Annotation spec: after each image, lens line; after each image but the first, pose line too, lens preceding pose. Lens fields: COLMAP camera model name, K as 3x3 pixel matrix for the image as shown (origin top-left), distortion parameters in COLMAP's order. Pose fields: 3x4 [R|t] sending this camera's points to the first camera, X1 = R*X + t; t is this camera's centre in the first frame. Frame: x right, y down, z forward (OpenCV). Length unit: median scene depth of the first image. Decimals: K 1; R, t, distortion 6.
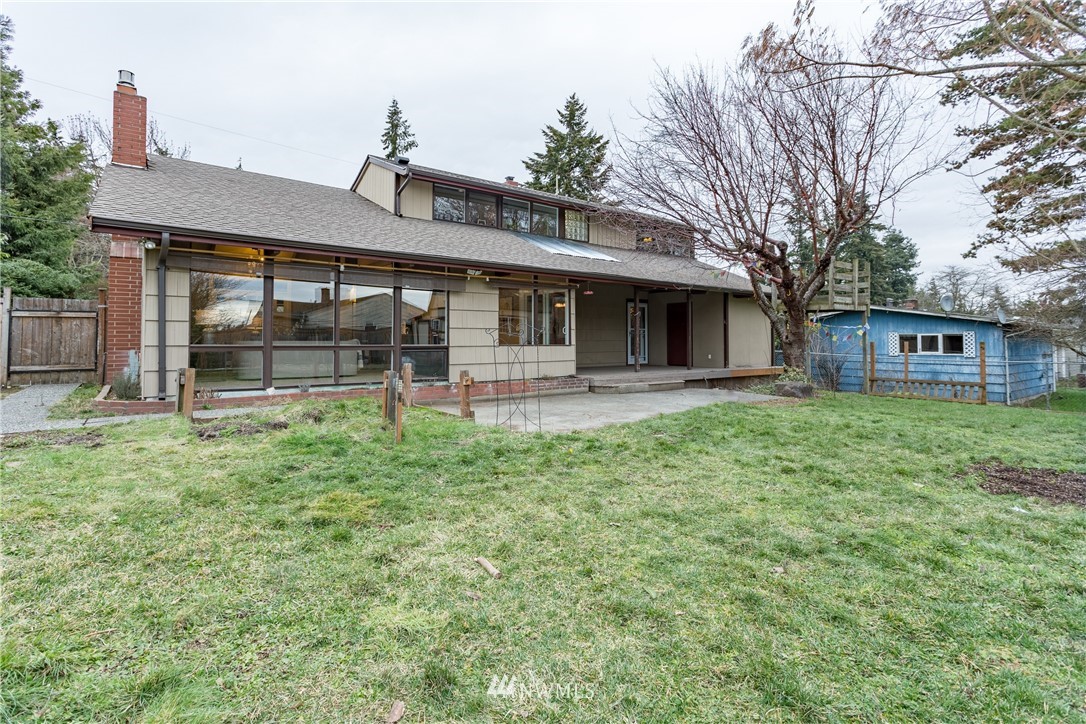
lens RADIAL K [[547.6, 0, 533.2], [0, 547.6, 328.5], [0, 0, 1]] dist [0.001752, 0.002698]
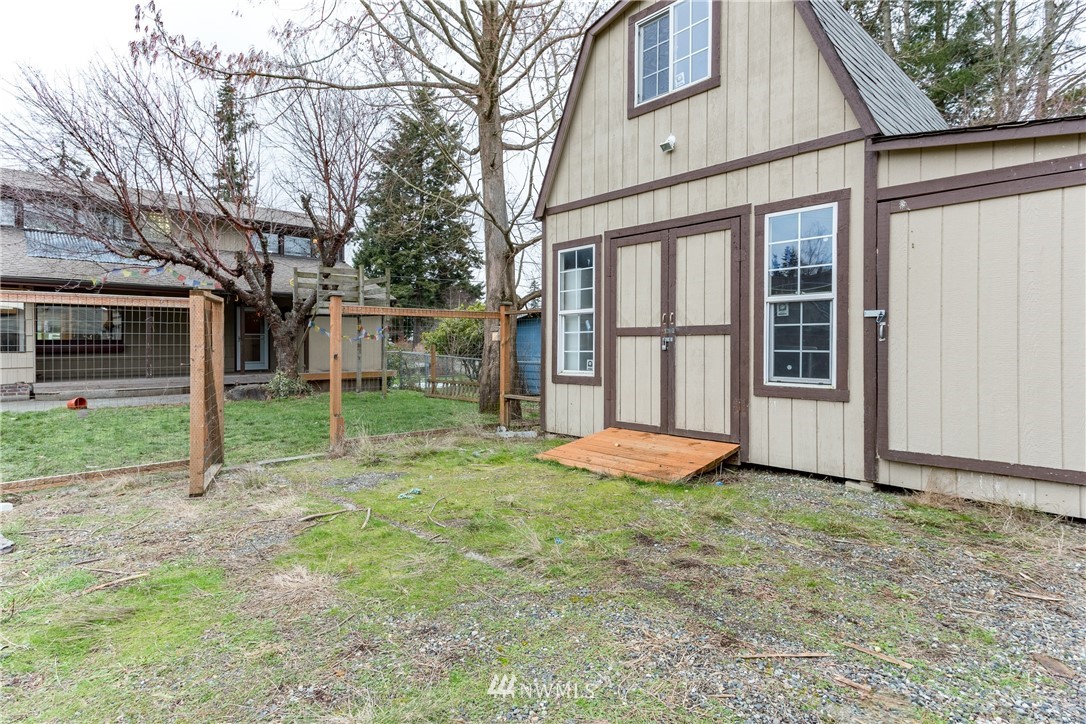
lens RADIAL K [[589.4, 0, 540.7], [0, 589.4, 355.6], [0, 0, 1]] dist [0.001414, -0.000061]
pose [[0.990697, -0.015453, 0.135204, 0.727178], [0.009917, 0.999088, 0.041527, 0.000757], [-0.135722, -0.039800, 0.989947, -0.153780]]
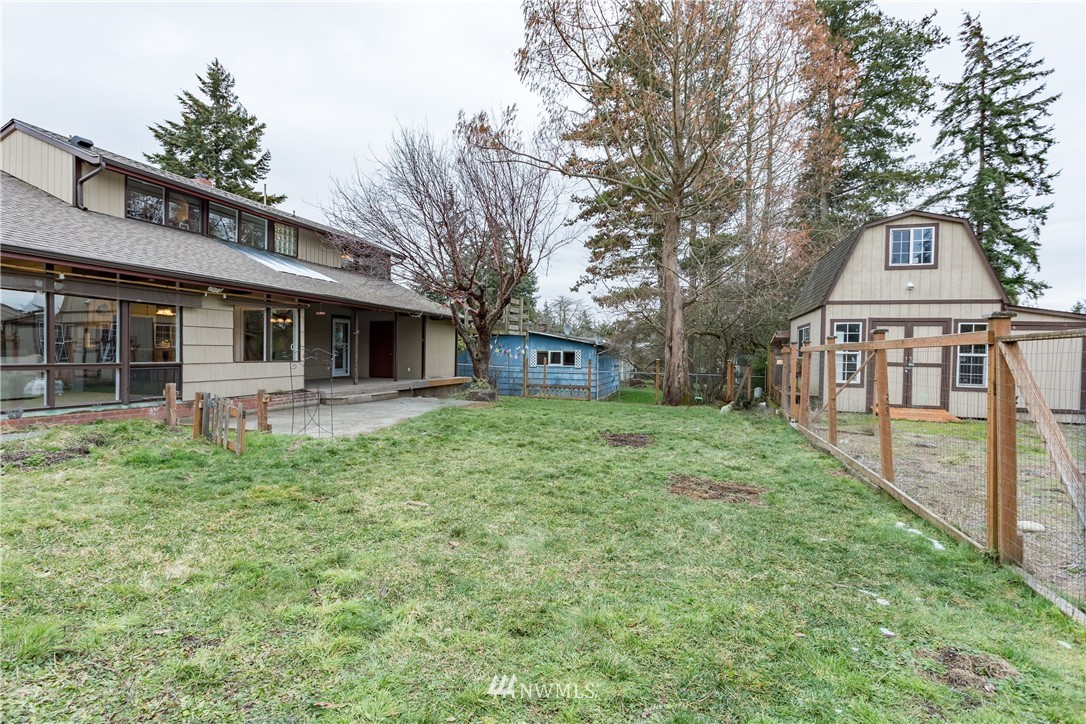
lens RADIAL K [[547.6, 0, 555.1], [0, 547.6, 364.7], [0, 0, 1]] dist [0.001752, 0.002698]
pose [[0.795713, -0.001550, 0.605672, -0.161637], [-0.029196, 0.998736, 0.040913, -0.018349], [-0.604970, -0.050238, 0.794662, -0.127681]]
